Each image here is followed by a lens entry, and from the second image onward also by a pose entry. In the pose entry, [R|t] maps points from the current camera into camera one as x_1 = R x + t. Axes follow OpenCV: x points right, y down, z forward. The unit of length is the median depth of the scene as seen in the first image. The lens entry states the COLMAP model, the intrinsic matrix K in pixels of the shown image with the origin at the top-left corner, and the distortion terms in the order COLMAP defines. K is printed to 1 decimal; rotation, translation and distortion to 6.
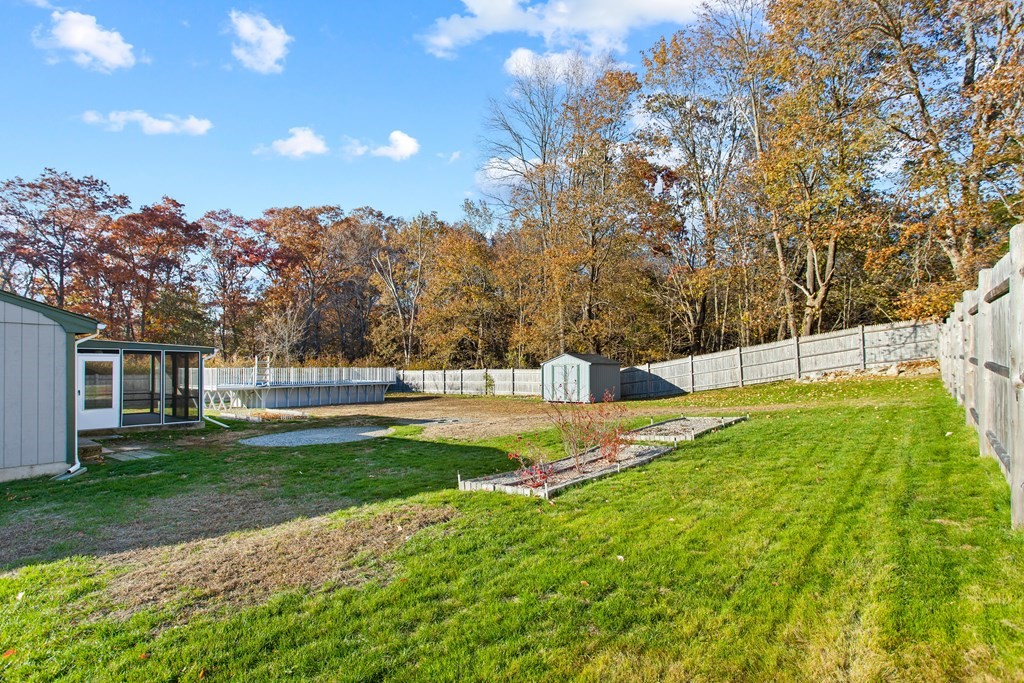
lens RADIAL K [[547.1, 0, 474.4], [0, 547.1, 338.8], [0, 0, 1]] dist [0.031358, 0.000282]
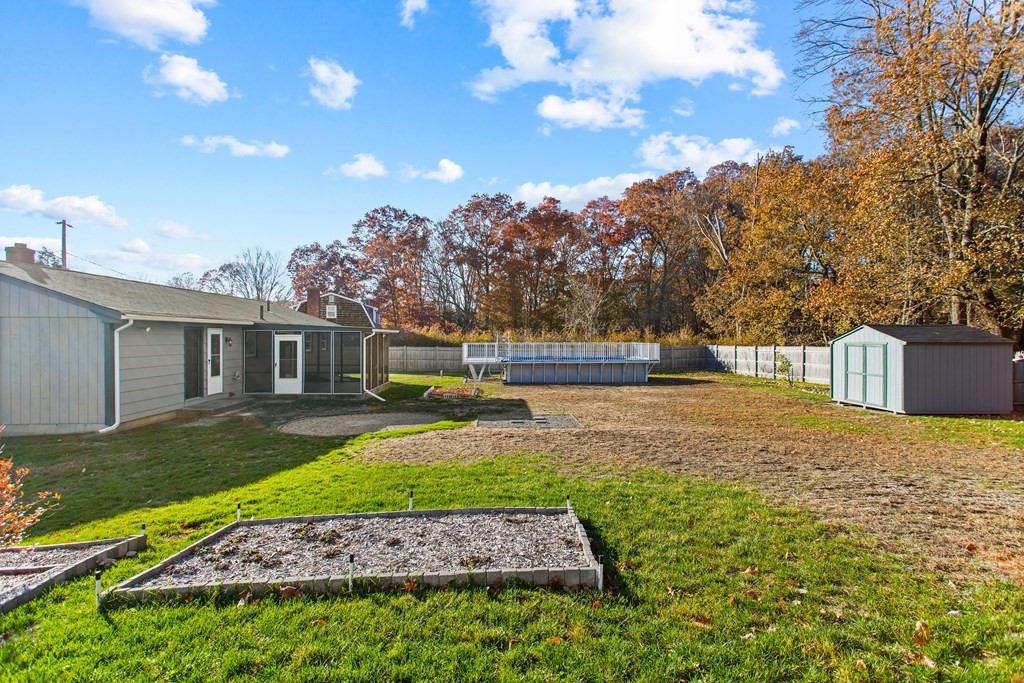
lens RADIAL K [[494.8, 0, 517.1], [0, 494.8, 314.0], [0, 0, 1]] dist [-0.000190, 0.000142]
pose [[0.682997, -0.030603, -0.729780, 0.229370], [0.037695, 0.999267, -0.006625, 0.003444], [0.729448, -0.022984, 0.683650, 0.276544]]
